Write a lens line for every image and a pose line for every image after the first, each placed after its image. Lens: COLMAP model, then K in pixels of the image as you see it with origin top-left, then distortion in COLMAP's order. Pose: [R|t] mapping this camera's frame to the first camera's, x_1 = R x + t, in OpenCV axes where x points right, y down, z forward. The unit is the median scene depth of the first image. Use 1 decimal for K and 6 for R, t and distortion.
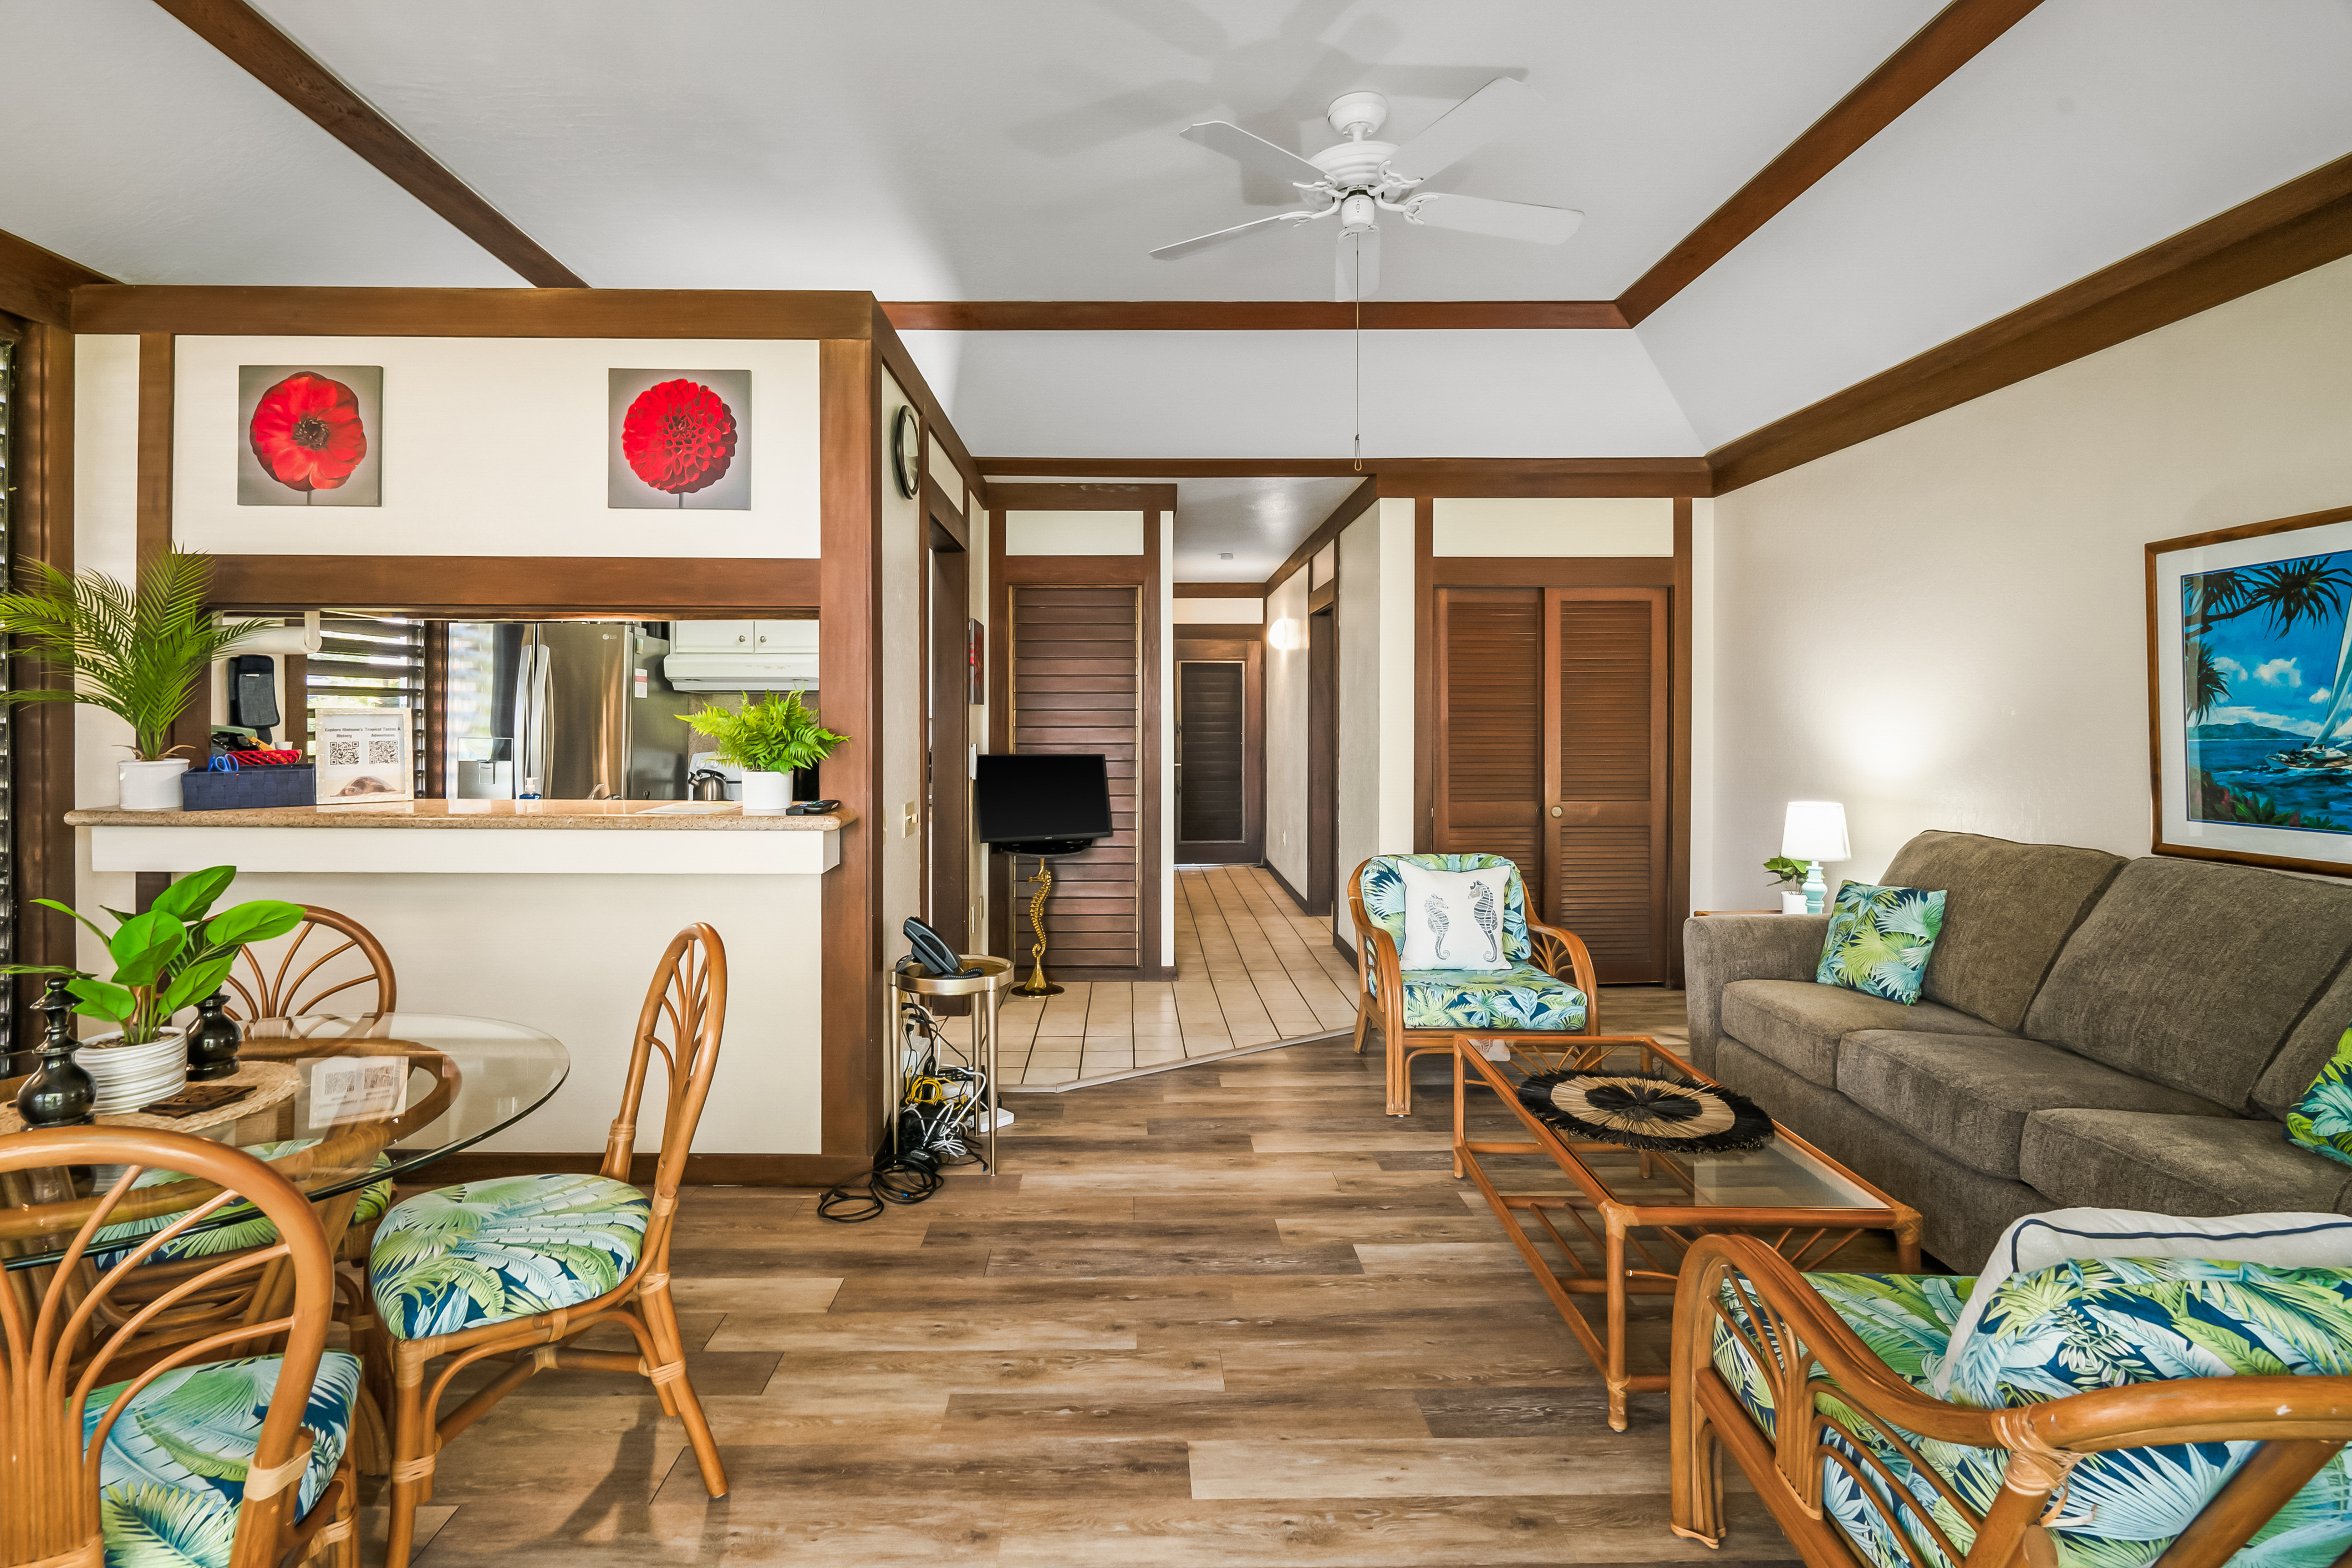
lens RADIAL K [[1080.5, 0, 1141.0], [0, 1080.5, 723.2], [0, 0, 1]] dist [-0.006775, 0.001562]
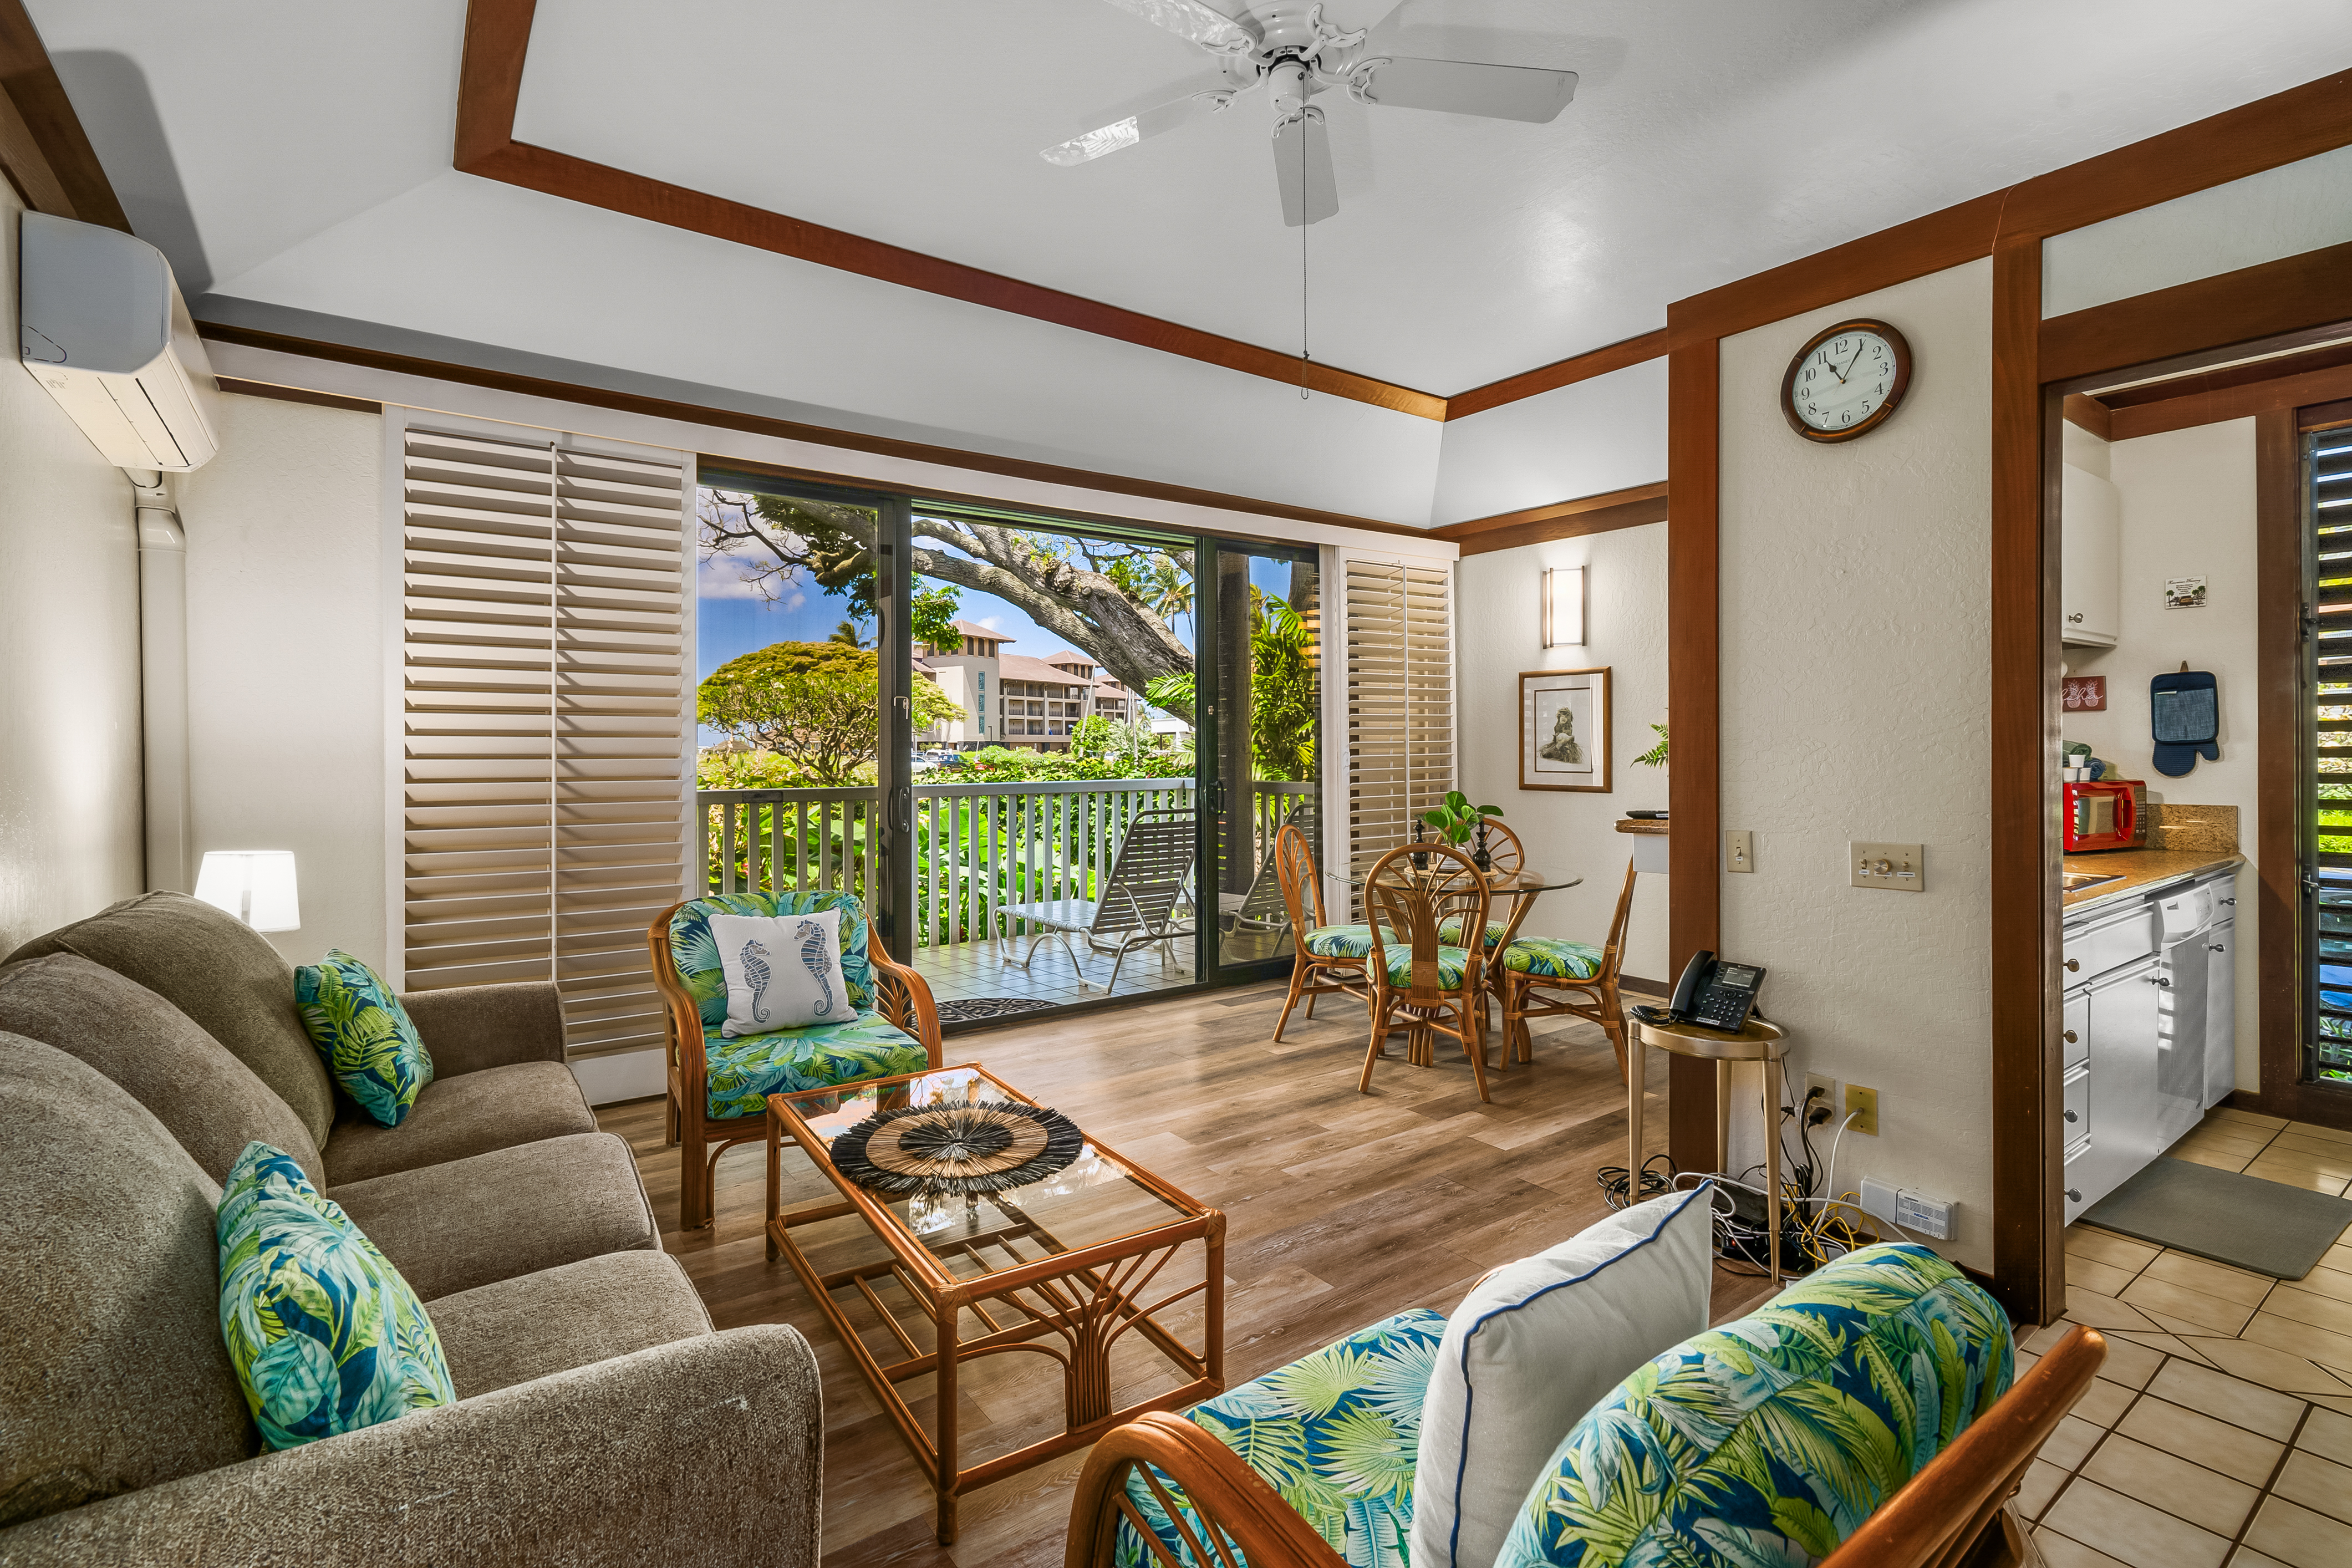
lens RADIAL K [[1080.5, 0, 1168.9], [0, 1080.5, 750.9], [0, 0, 1]] dist [-0.006775, 0.001562]
pose [[-0.810404, 0.002995, -0.585864, 0.711324], [0.002695, 0.999995, 0.001384, 0.011300], [0.585865, -0.000457, -0.810408, 1.537894]]
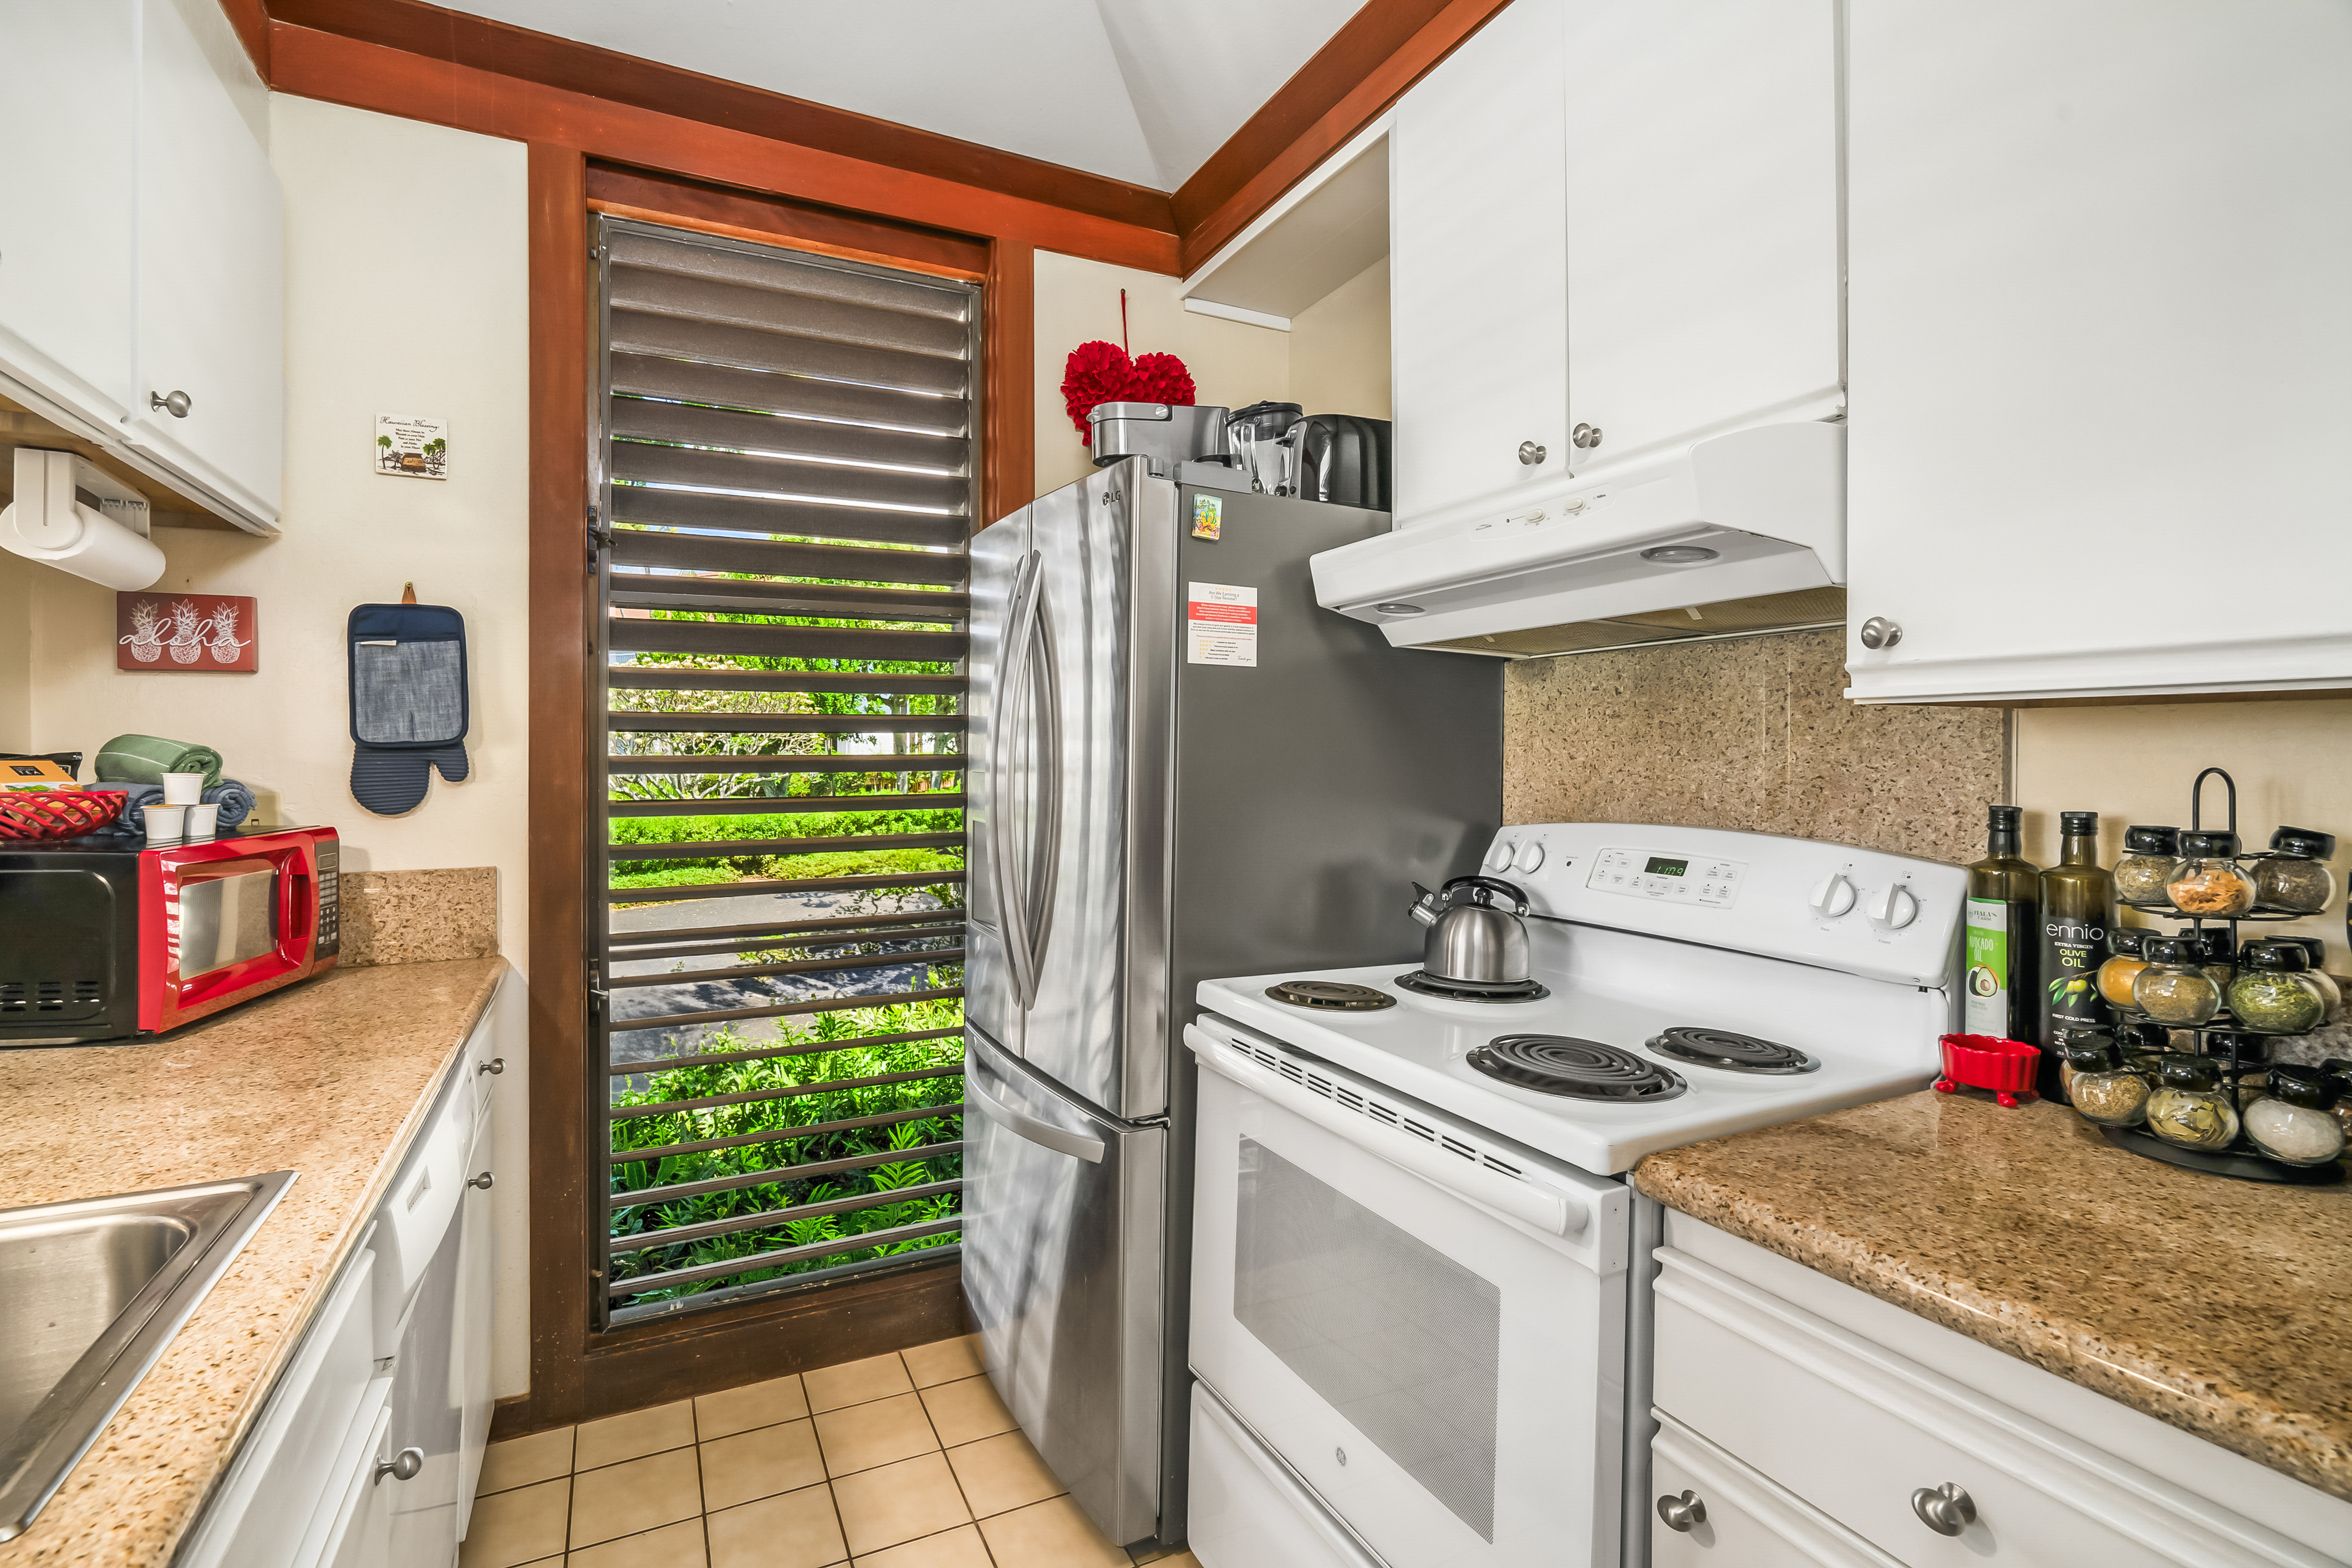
lens RADIAL K [[1080.5, 0, 1128.5], [0, 1080.5, 763.9], [0, 0, 1]] dist [-0.006775, 0.001562]
pose [[0.428656, 0.006362, -0.903445, -0.243697], [-0.004444, 0.999978, 0.004933, 0.011696], [0.903457, 0.001900, 0.428675, 1.323795]]
